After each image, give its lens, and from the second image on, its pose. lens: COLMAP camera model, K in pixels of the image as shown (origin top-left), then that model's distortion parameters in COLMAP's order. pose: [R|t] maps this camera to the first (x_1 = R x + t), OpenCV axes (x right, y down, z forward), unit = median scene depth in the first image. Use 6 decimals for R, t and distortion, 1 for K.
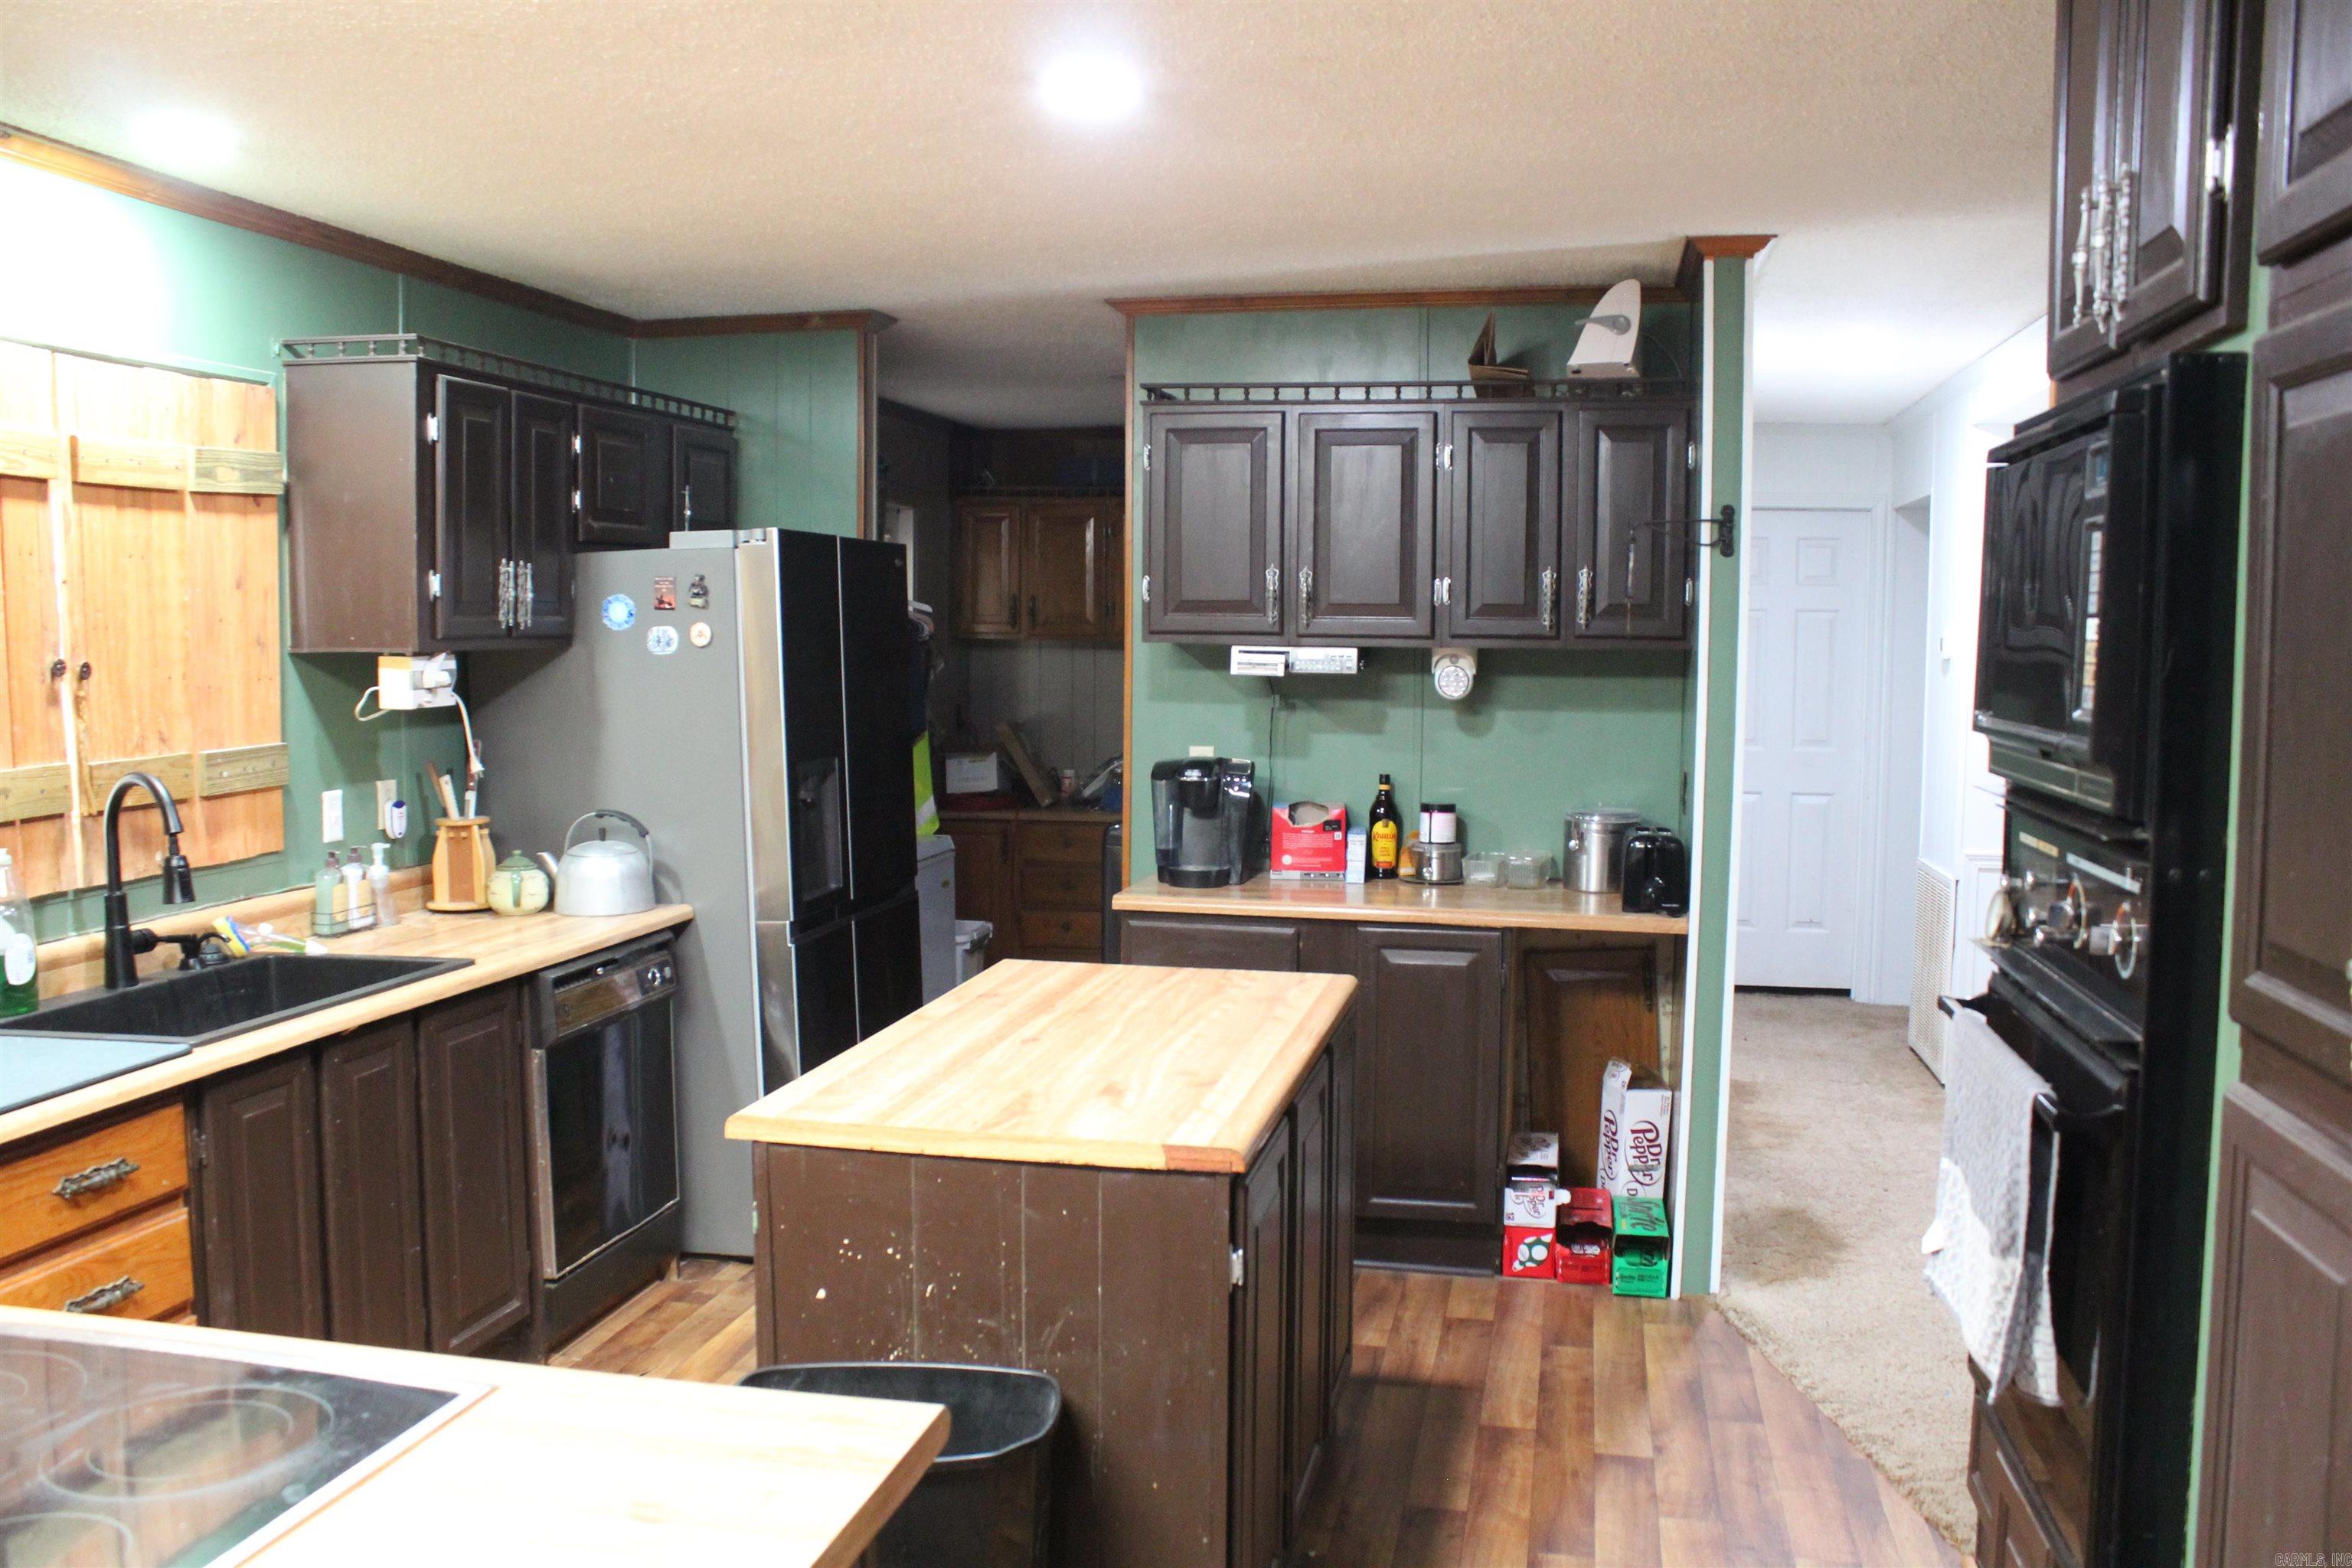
lens RADIAL K [[1947.7, 0, 1172.0], [0, 1947.7, 798.0], [0, 0, 1]] dist [-0.080386, 0.016284]
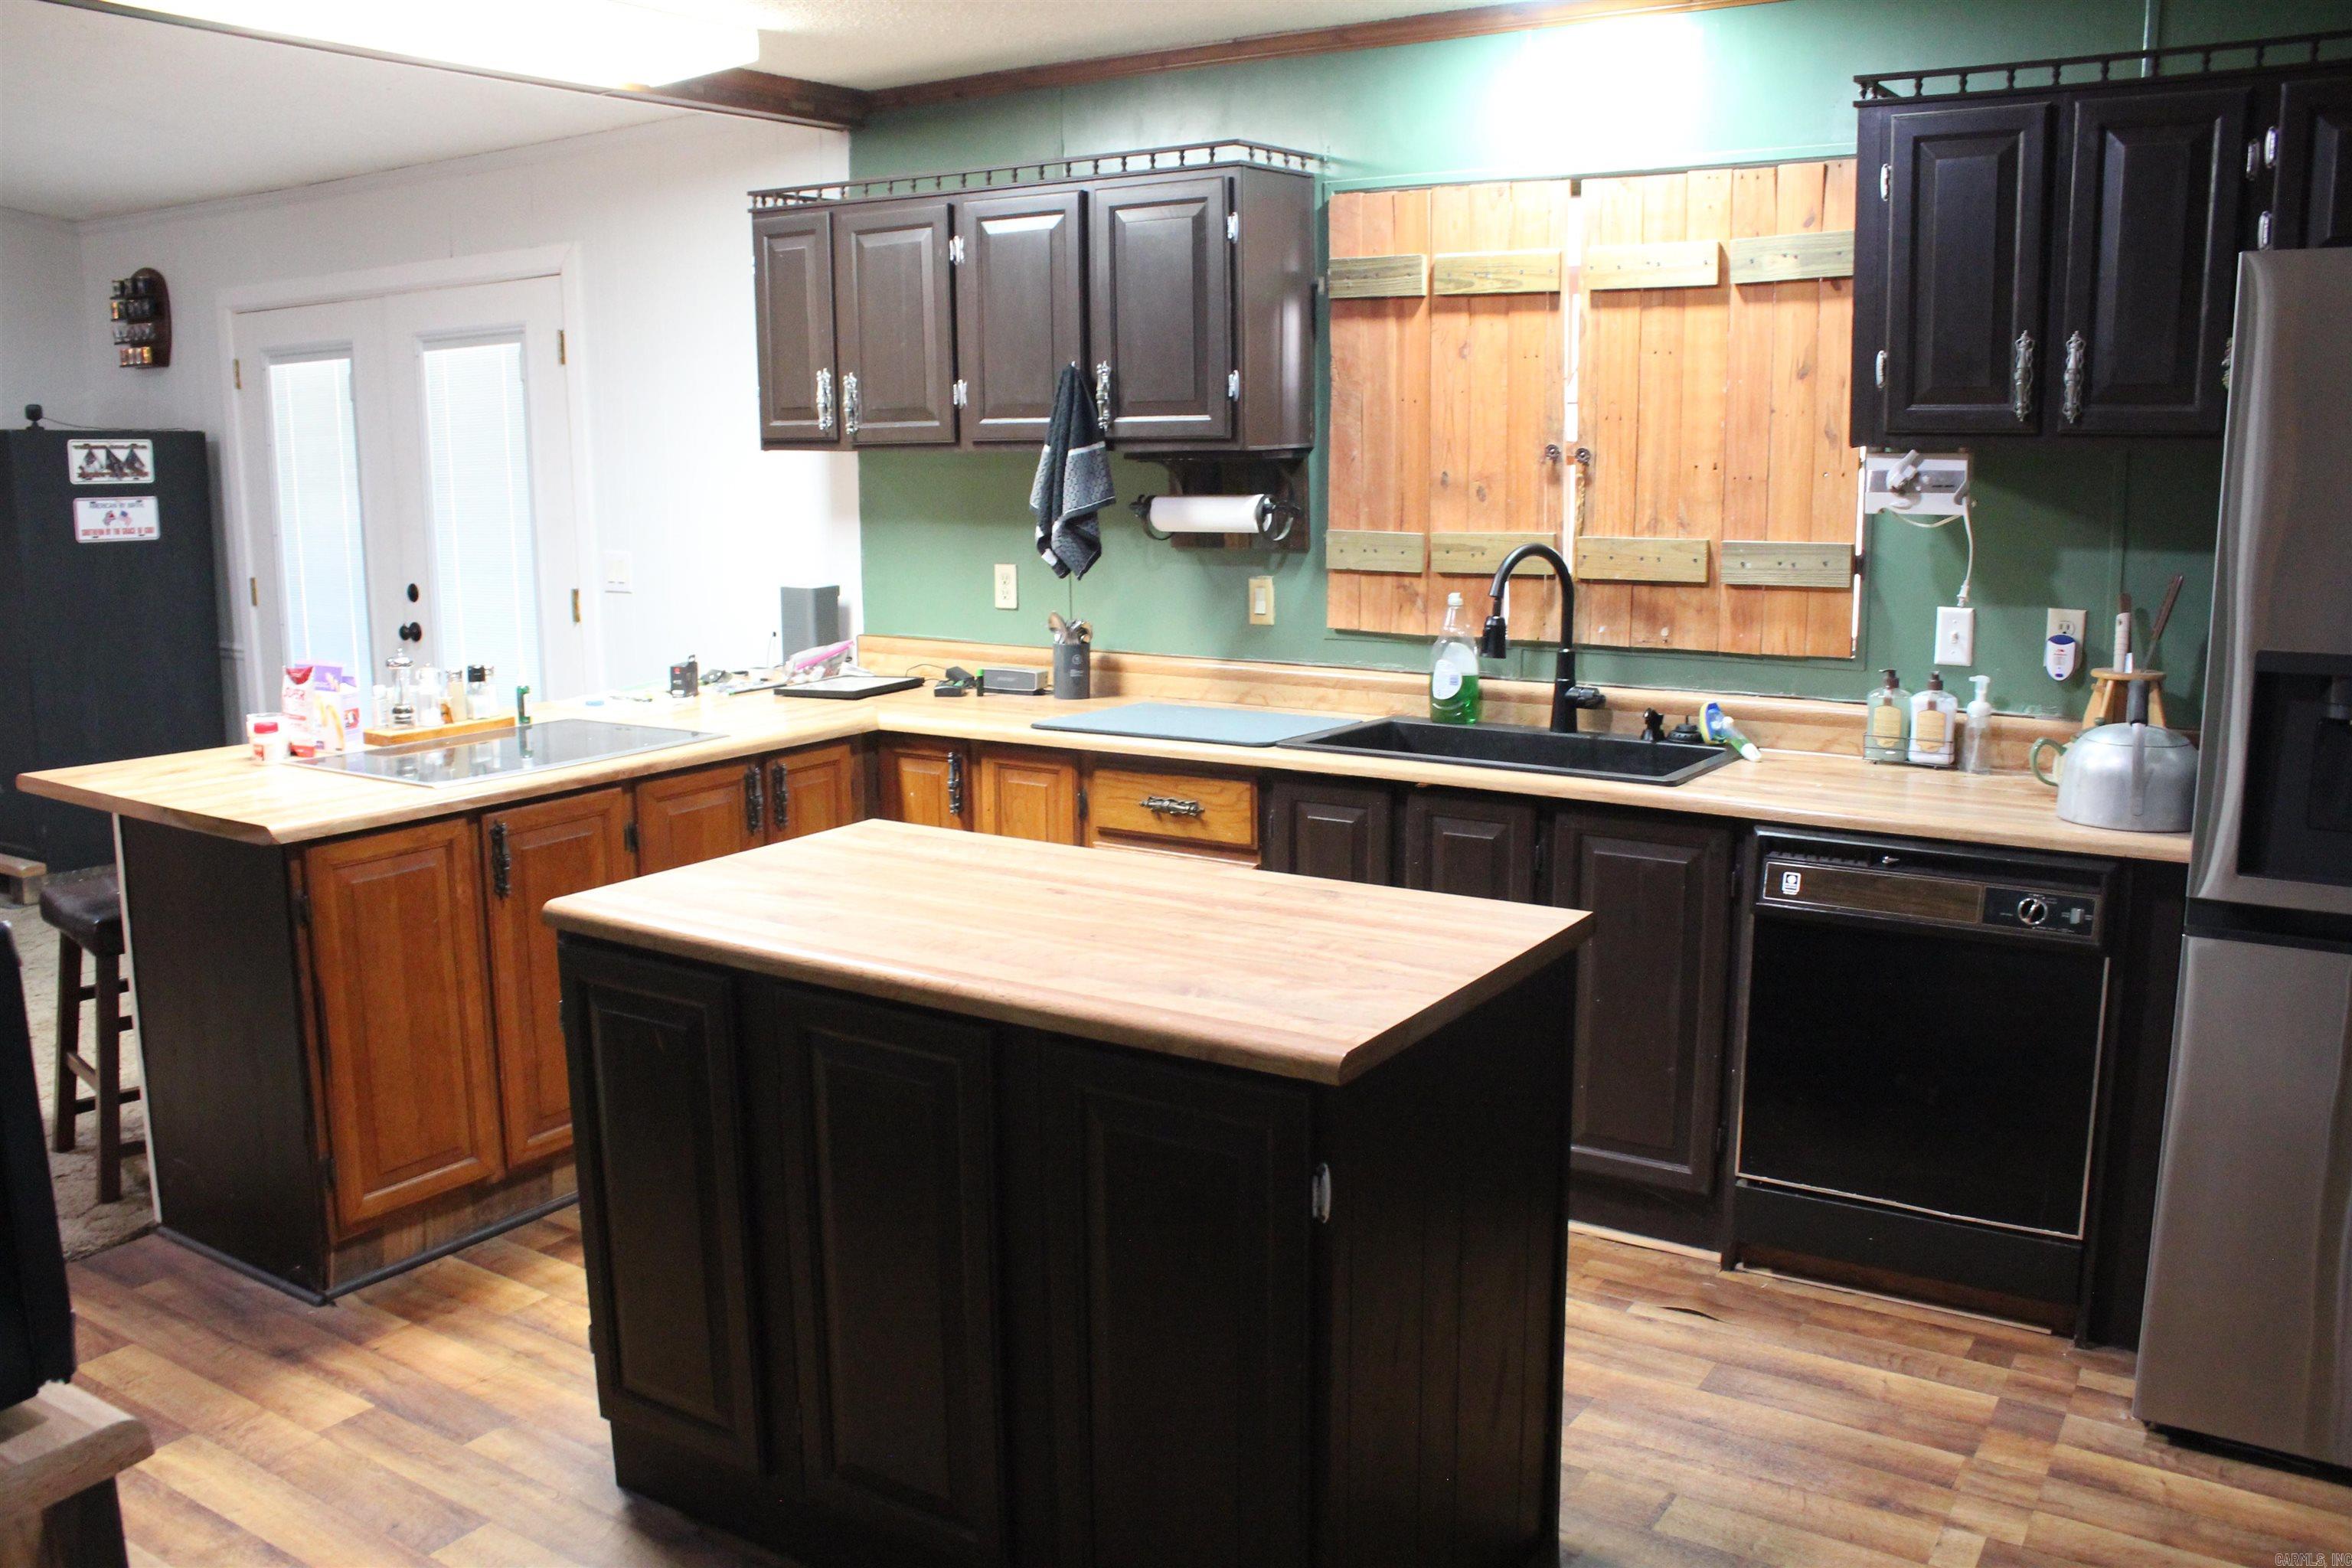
lens RADIAL K [[1947.7, 0, 1171.6], [0, 1947.7, 784.2], [0, 0, 1]] dist [-0.080386, 0.016284]
pose [[-0.362447, 0.172189, -0.915960, 0.601153], [-0.074732, 0.974252, 0.212718, -0.099571], [0.929003, 0.145551, -0.340247, 1.141656]]
